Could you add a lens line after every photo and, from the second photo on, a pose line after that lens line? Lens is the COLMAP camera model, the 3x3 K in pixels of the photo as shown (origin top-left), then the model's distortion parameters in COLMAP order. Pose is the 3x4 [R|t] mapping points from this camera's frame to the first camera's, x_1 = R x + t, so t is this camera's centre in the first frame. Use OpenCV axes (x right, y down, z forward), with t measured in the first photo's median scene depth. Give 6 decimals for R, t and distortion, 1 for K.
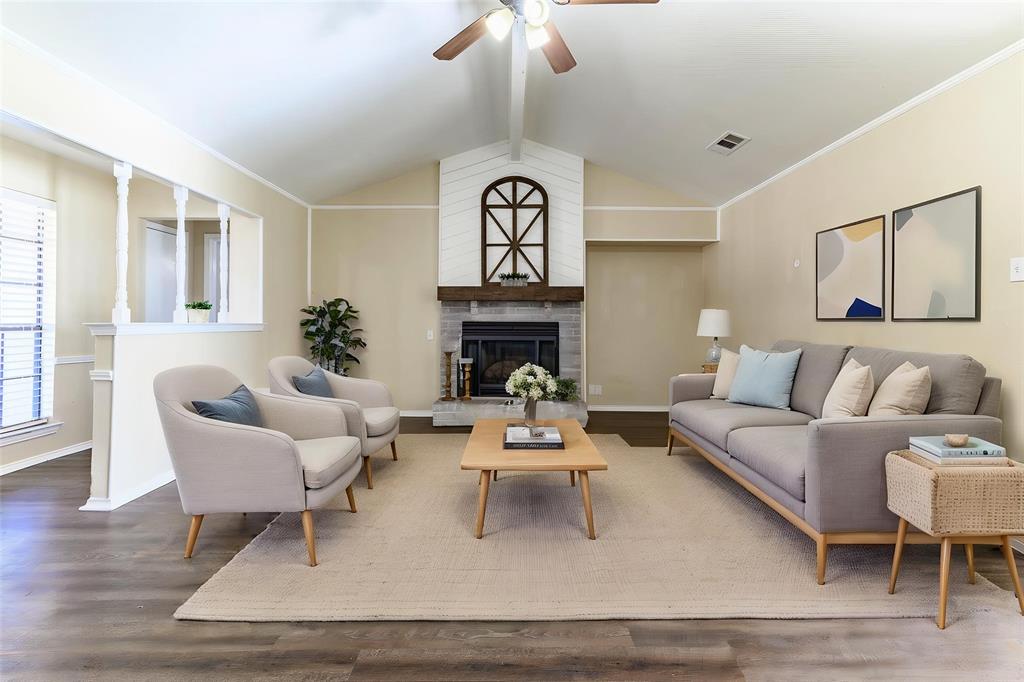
lens RADIAL K [[475.6, 0, 506.9], [0, 475.6, 319.5], [0, 0, 1]] dist [0.019720, 0.000132]
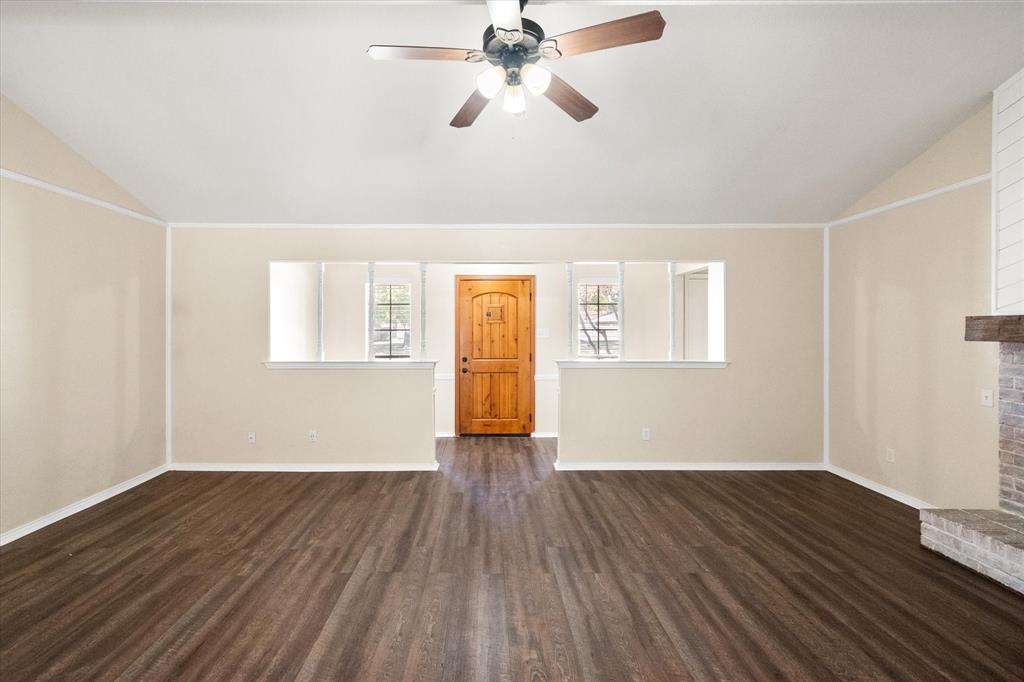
lens RADIAL K [[441.6, 0, 482.4], [0, 441.6, 327.8], [0, 0, 1]] dist [-0.000452, -0.000092]
pose [[-0.001194, 0.000309, -0.999999, 1.223524], [0.004293, 0.999991, 0.000303, -0.178344], [0.999990, -0.004292, -0.001196, 1.239511]]
